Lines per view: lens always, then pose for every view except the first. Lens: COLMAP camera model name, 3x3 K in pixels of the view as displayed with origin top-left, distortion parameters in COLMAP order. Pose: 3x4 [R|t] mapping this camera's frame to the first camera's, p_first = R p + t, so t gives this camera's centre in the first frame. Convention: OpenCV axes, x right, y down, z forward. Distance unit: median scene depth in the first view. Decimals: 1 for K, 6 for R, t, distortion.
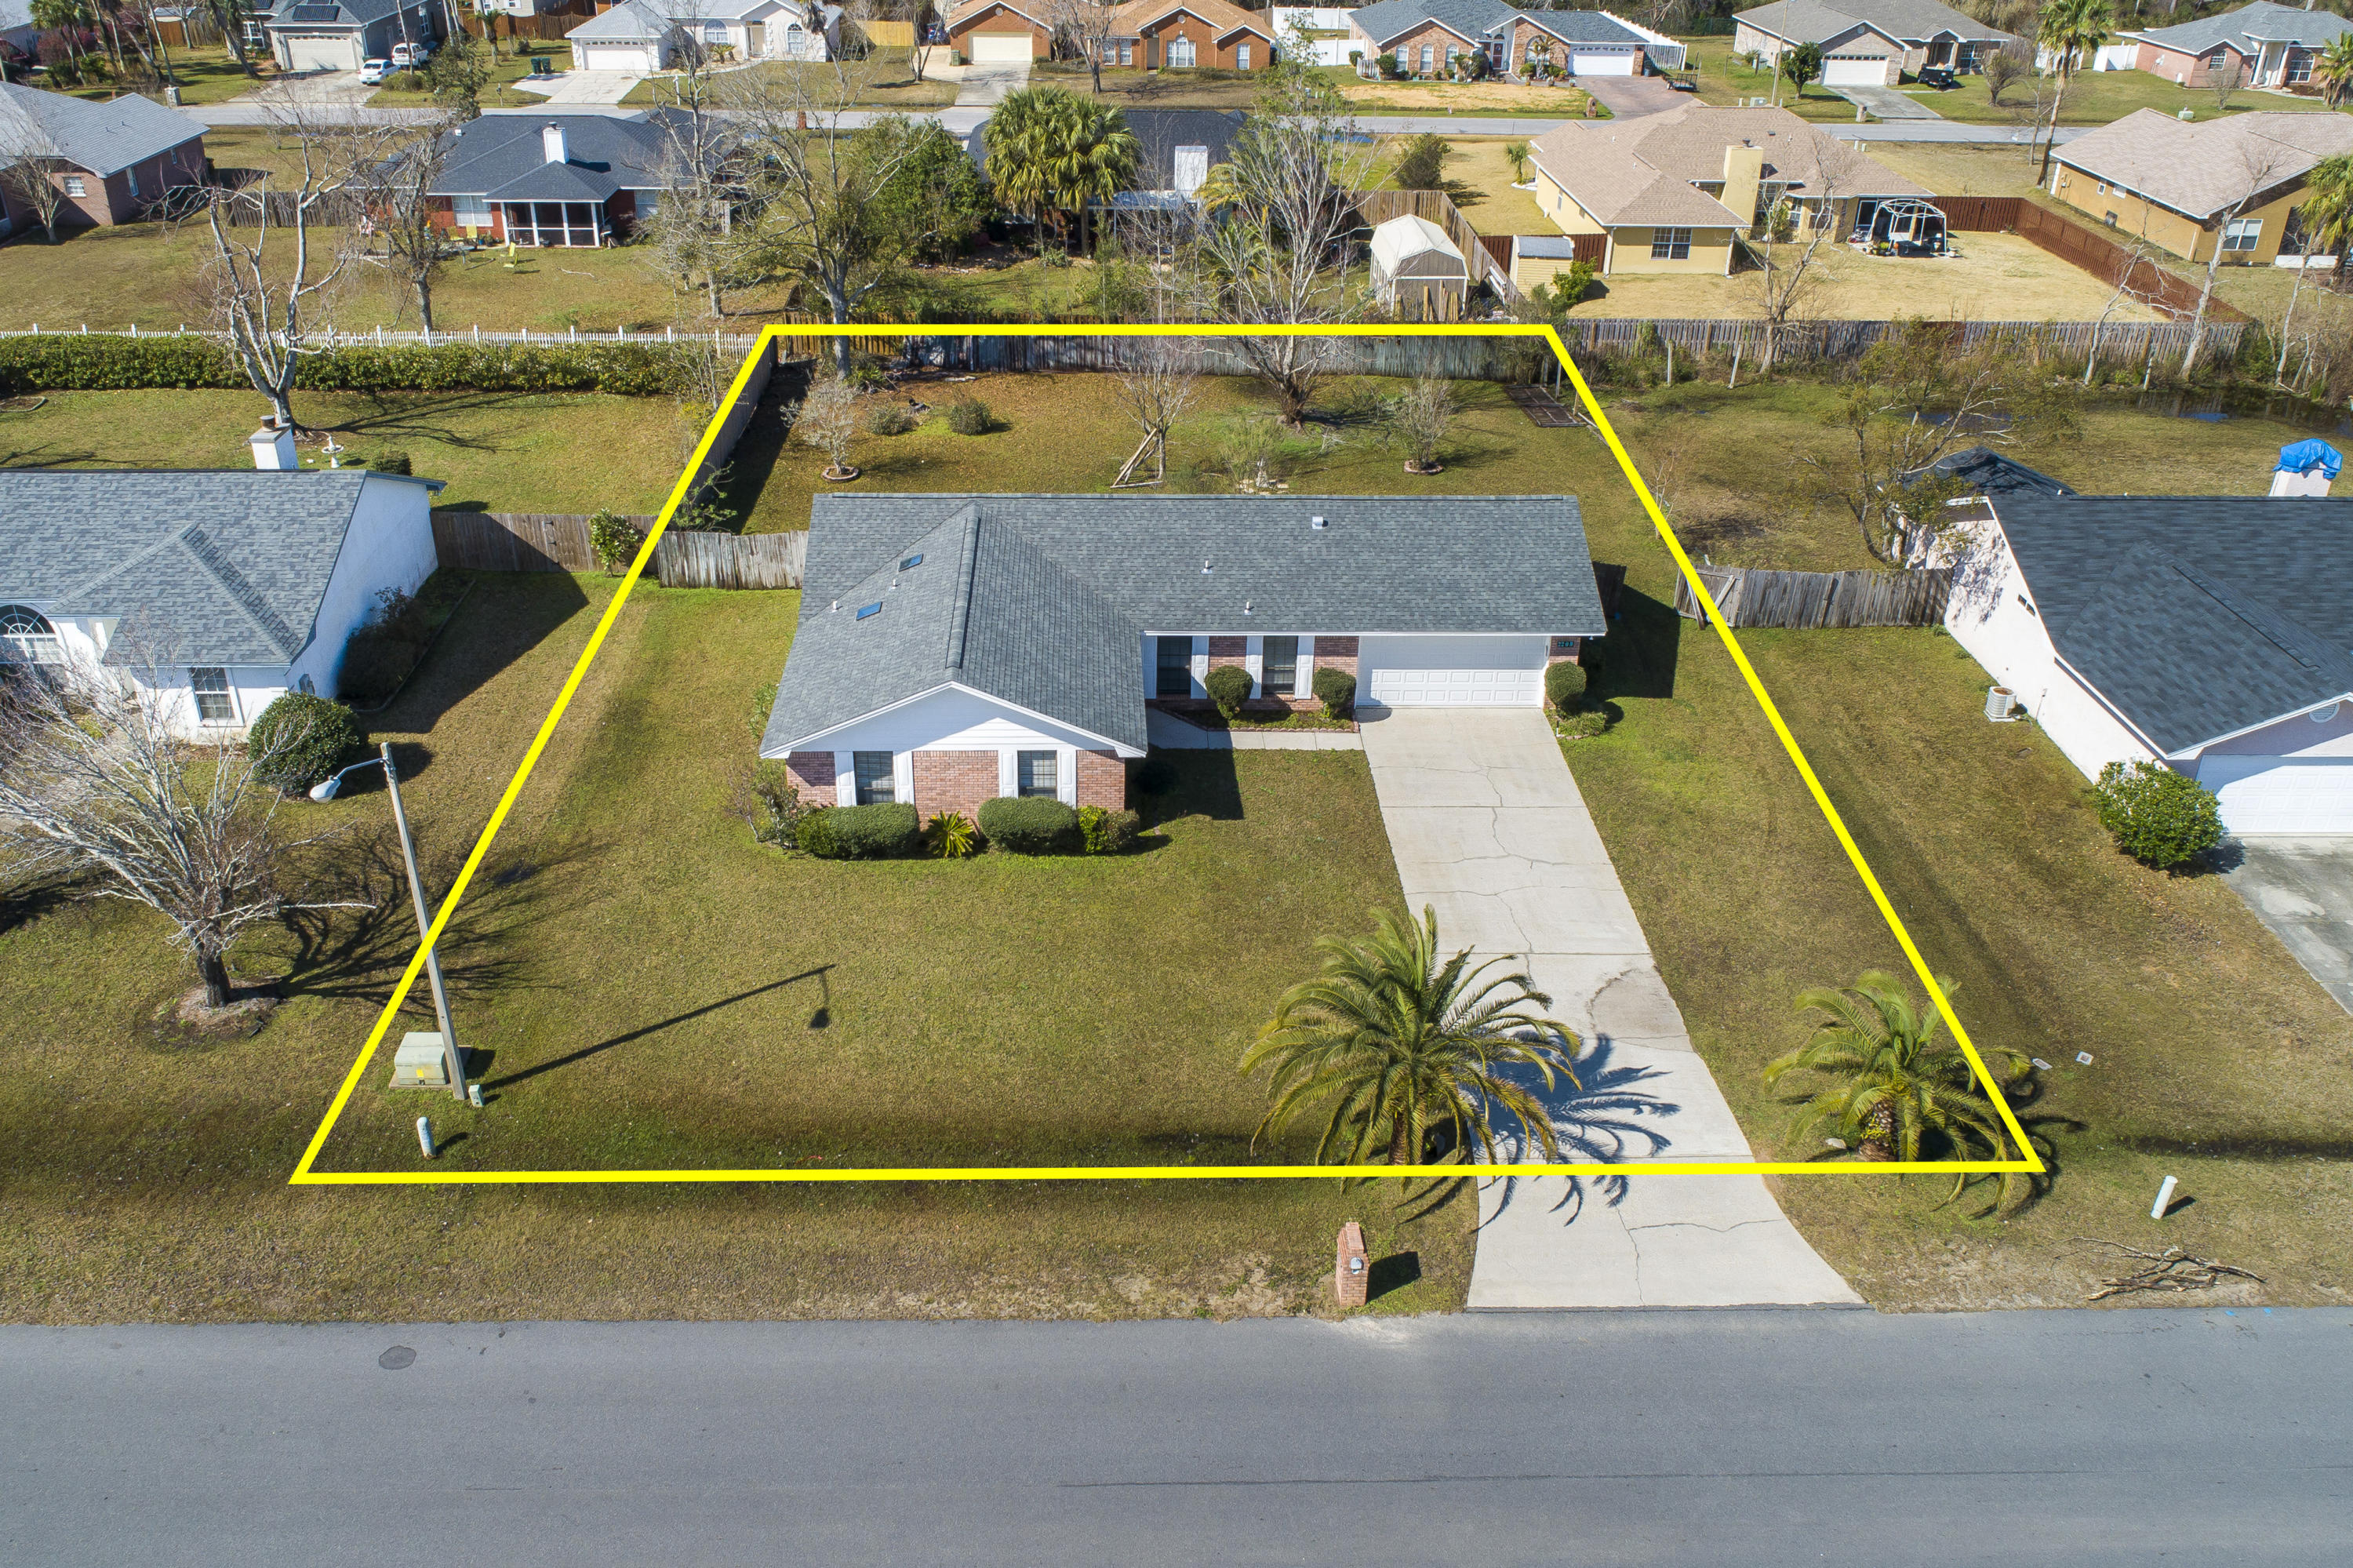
lens RADIAL K [[1875.4, 0, 1161.6], [0, 1875.4, 790.6], [0, 0, 1]] dist [-0.023528, 0.006517]
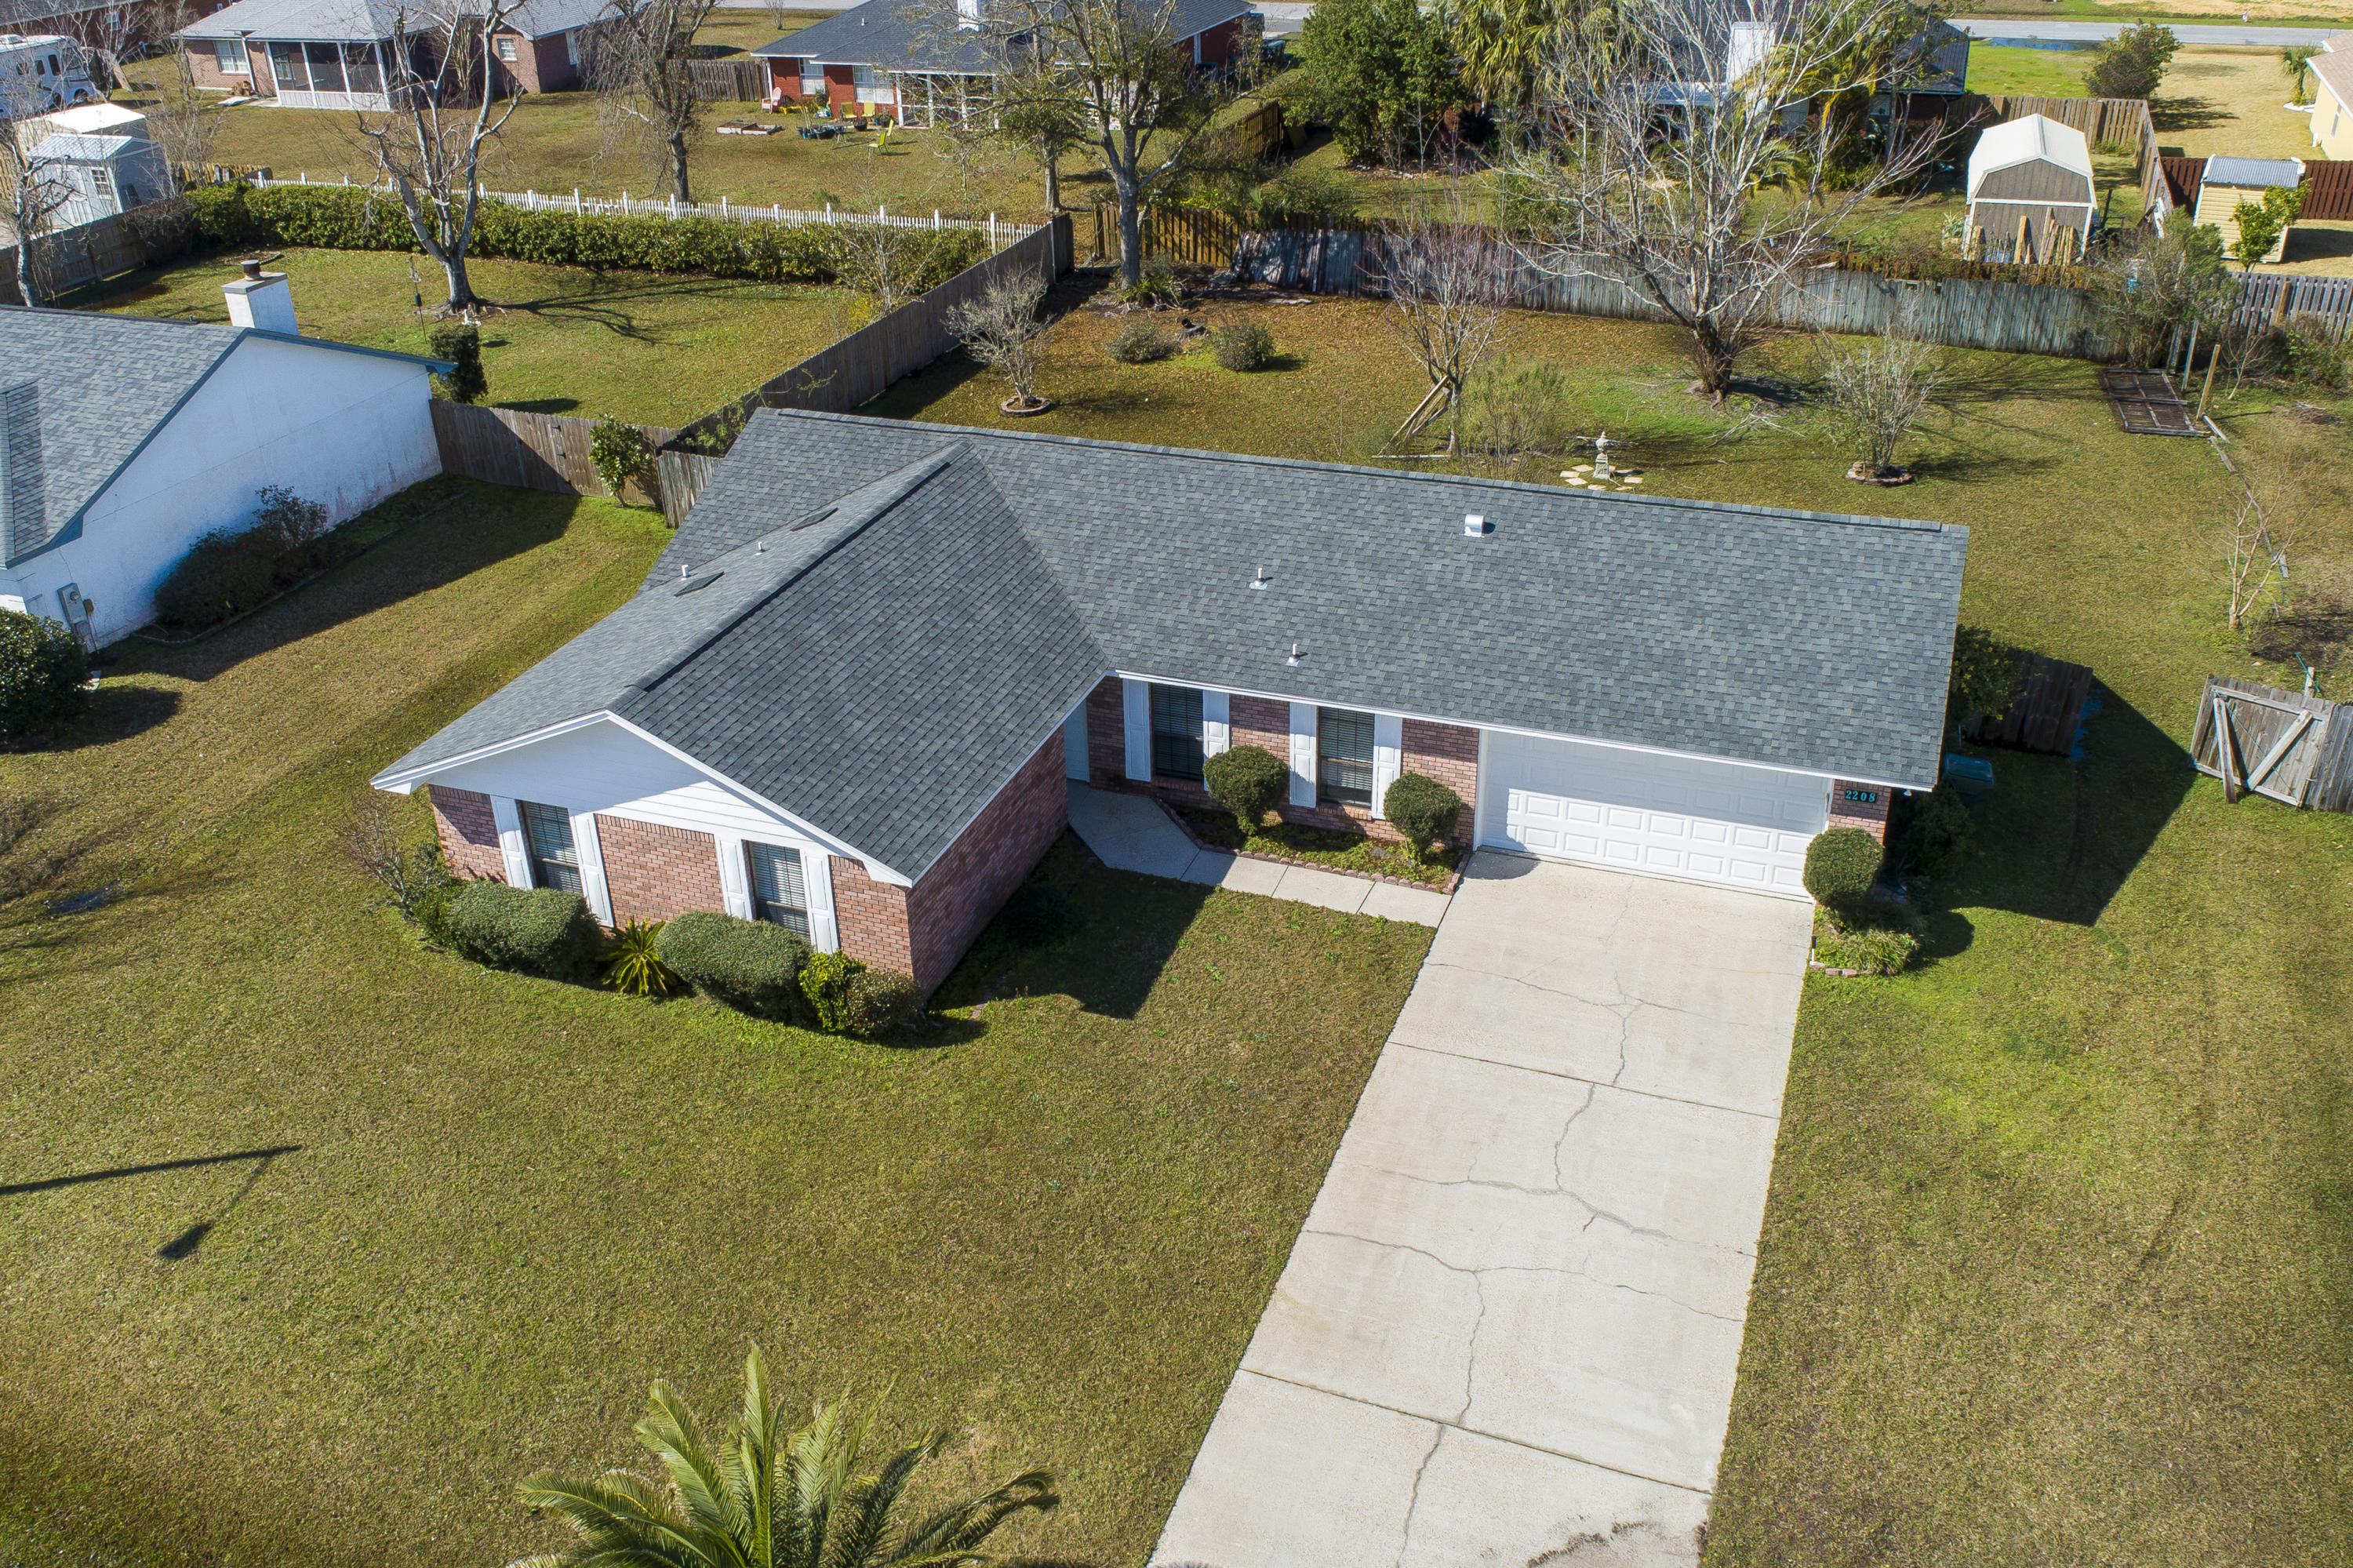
lens RADIAL K [[1976.8, 0, 1144.0], [0, 1976.8, 811.6], [0, 0, 1]] dist [-0.021777, 0.004313]
pose [[0.919029, 0.154994, -0.362439, 0.228537], [-0.152516, 0.987658, 0.035631, -0.061763], [0.363488, 0.022532, 0.931326, 0.394927]]
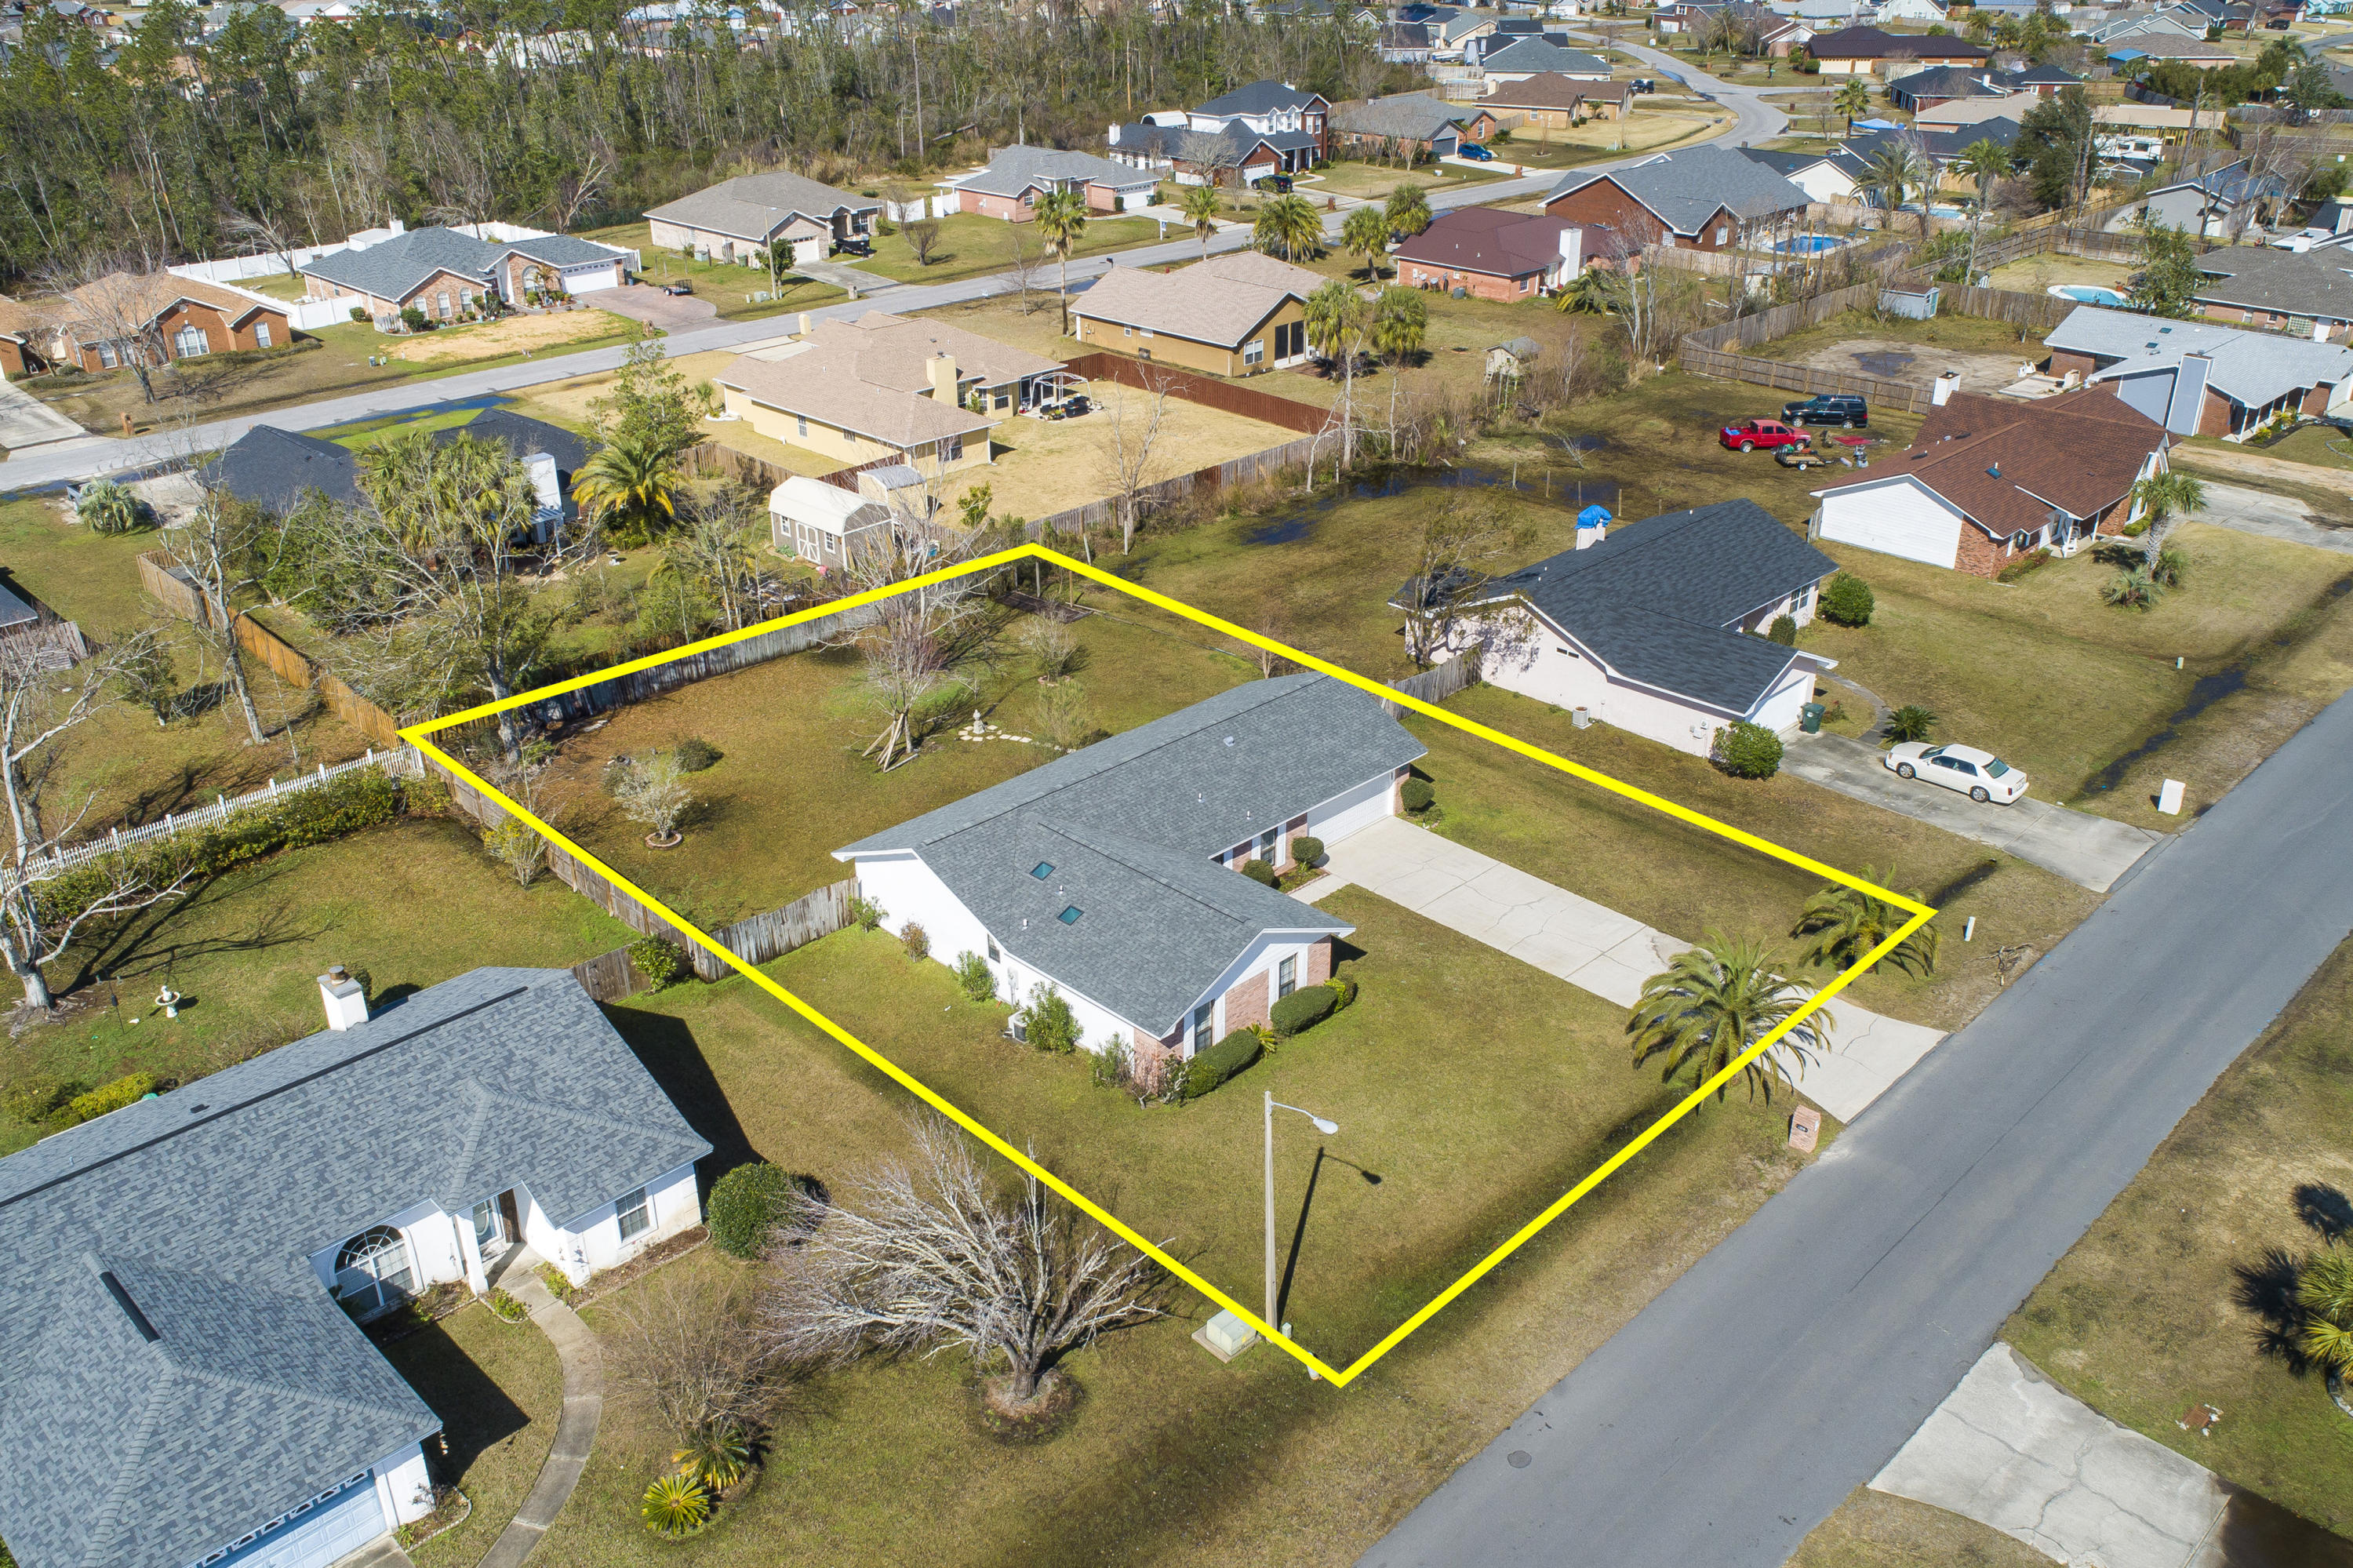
lens RADIAL K [[1875.4, 0, 1193.5], [0, 1875.4, 783.4], [0, 0, 1]] dist [-0.023528, 0.006517]
pose [[0.729202, -0.316912, 0.606492, -0.773691], [0.346386, 0.935305, 0.072258, -0.224220], [-0.590154, 0.157390, 0.791800, -0.049656]]
